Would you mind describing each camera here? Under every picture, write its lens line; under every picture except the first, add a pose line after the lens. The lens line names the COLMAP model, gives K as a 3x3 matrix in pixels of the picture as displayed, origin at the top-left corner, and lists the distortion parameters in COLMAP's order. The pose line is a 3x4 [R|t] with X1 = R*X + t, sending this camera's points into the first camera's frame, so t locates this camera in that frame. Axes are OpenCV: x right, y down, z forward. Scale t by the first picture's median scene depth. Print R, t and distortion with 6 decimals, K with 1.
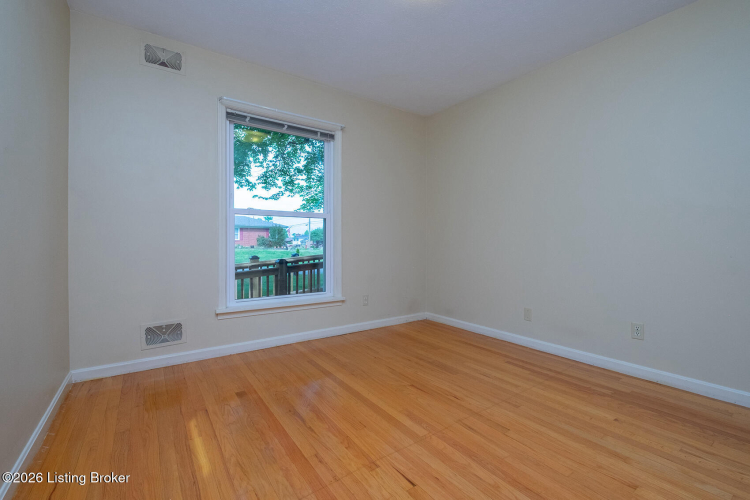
lens RADIAL K [[327.1, 0, 378.5], [0, 327.1, 248.9], [0, 0, 1]] dist [-0.002743, -0.001491]
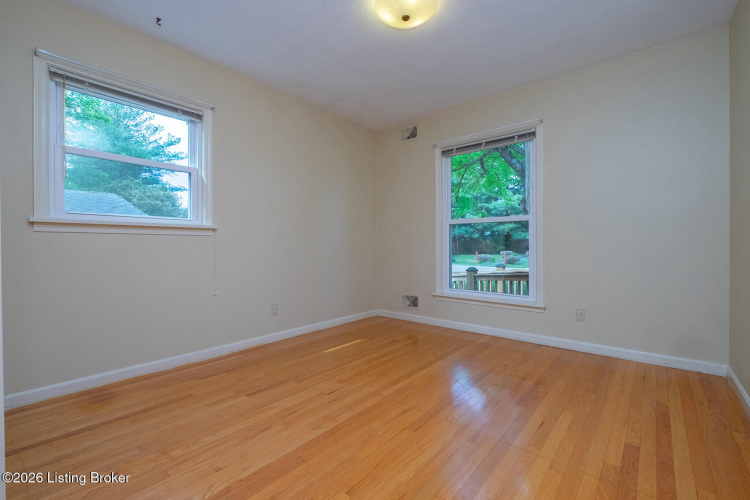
lens RADIAL K [[327.1, 0, 371.5], [0, 327.1, 248.7], [0, 0, 1]] dist [-0.002743, -0.001491]
pose [[0.228003, -0.001155, -0.973660, 0.968994], [-0.016084, 0.999858, -0.004953, 0.006389], [0.973528, 0.016789, 0.227952, 0.465207]]
